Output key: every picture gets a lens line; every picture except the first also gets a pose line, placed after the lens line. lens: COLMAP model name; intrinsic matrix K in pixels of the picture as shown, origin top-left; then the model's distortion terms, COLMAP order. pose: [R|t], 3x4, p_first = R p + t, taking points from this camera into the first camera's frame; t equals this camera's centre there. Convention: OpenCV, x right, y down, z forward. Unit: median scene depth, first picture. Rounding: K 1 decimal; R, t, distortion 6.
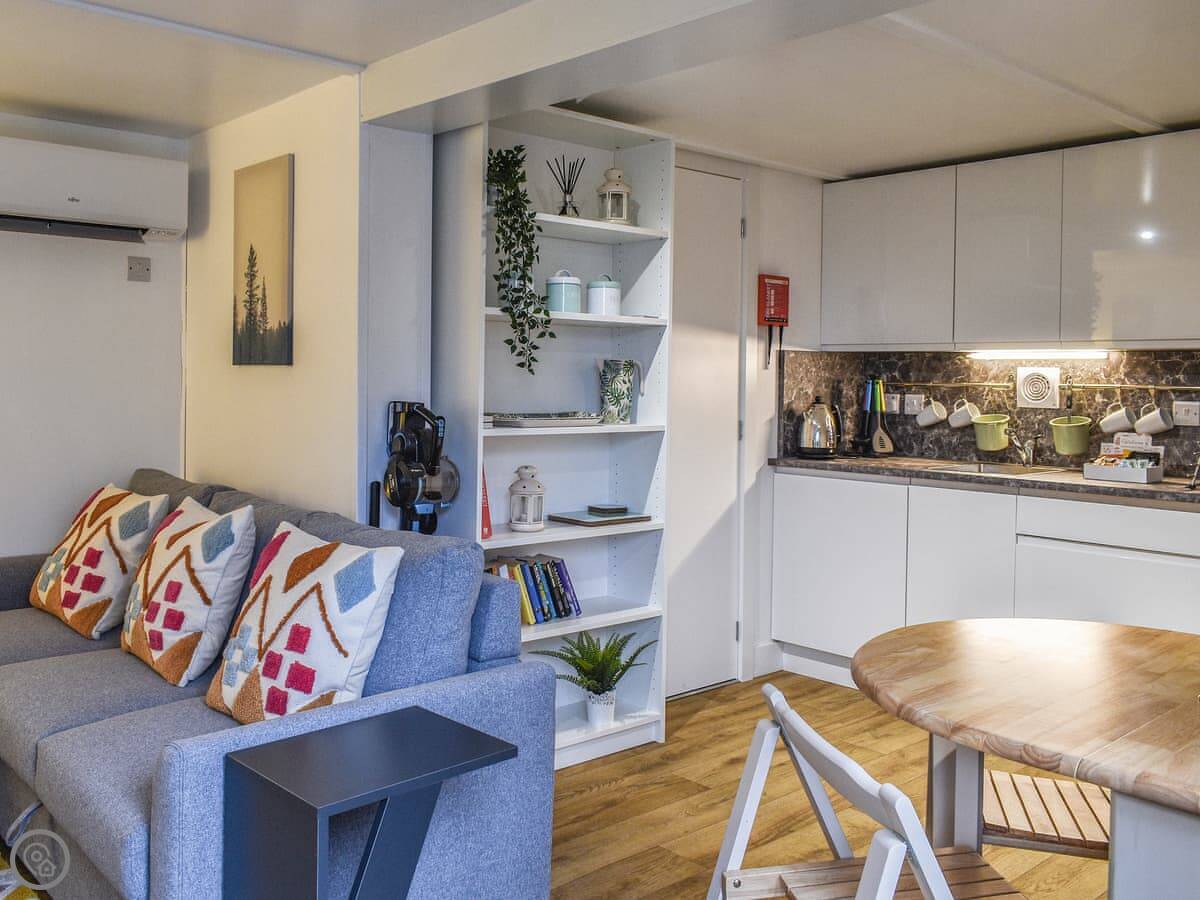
lens RADIAL K [[1099.1, 0, 599.4], [0, 1099.1, 395.5], [0, 0, 1]] dist [-0.005393, -0.003117]
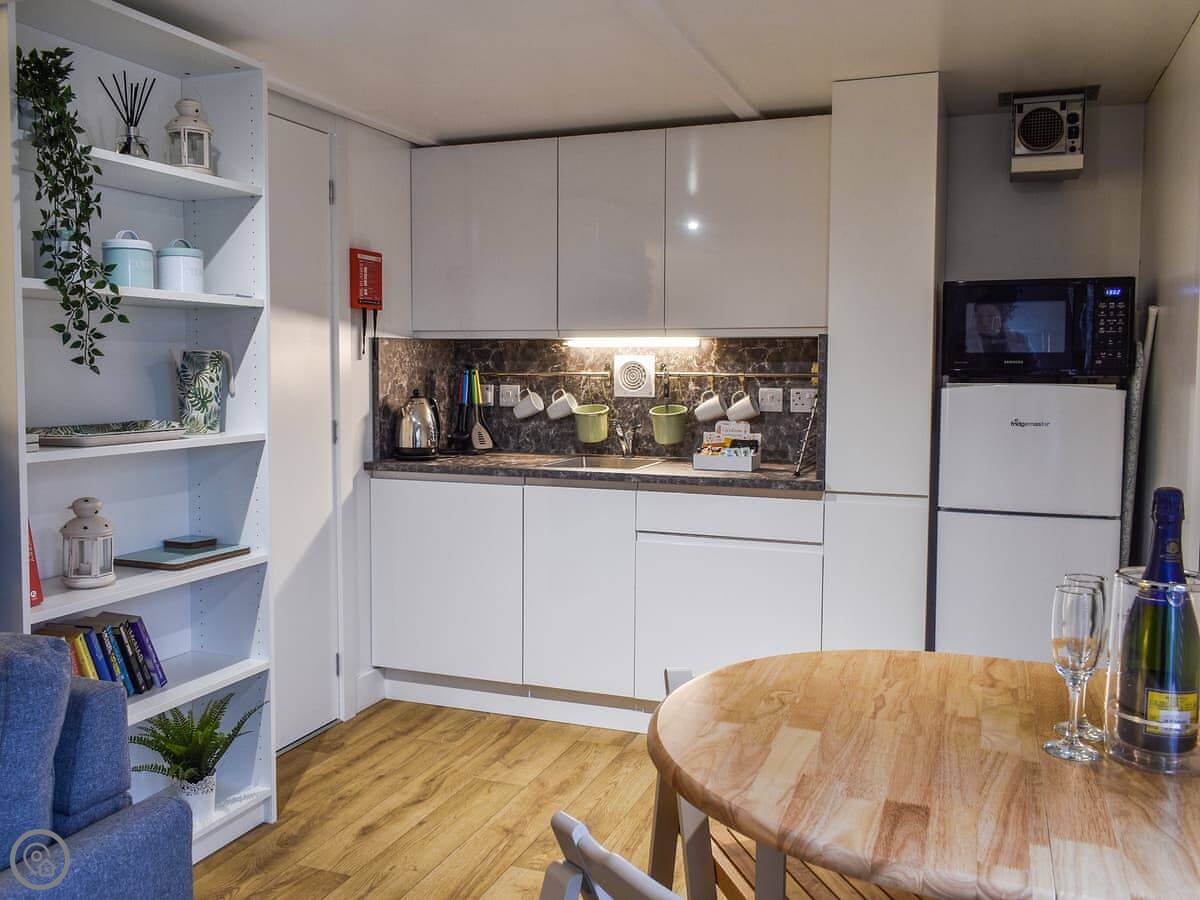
lens RADIAL K [[1088.8, 0, 597.5], [0, 1088.8, 437.1], [0, 0, 1]] dist [-0.003095, -0.005946]
pose [[0.902651, -0.037855, 0.428705, -0.064550], [0.014814, 0.998267, 0.056956, -0.011963], [-0.430118, -0.045061, 0.901647, 0.193656]]
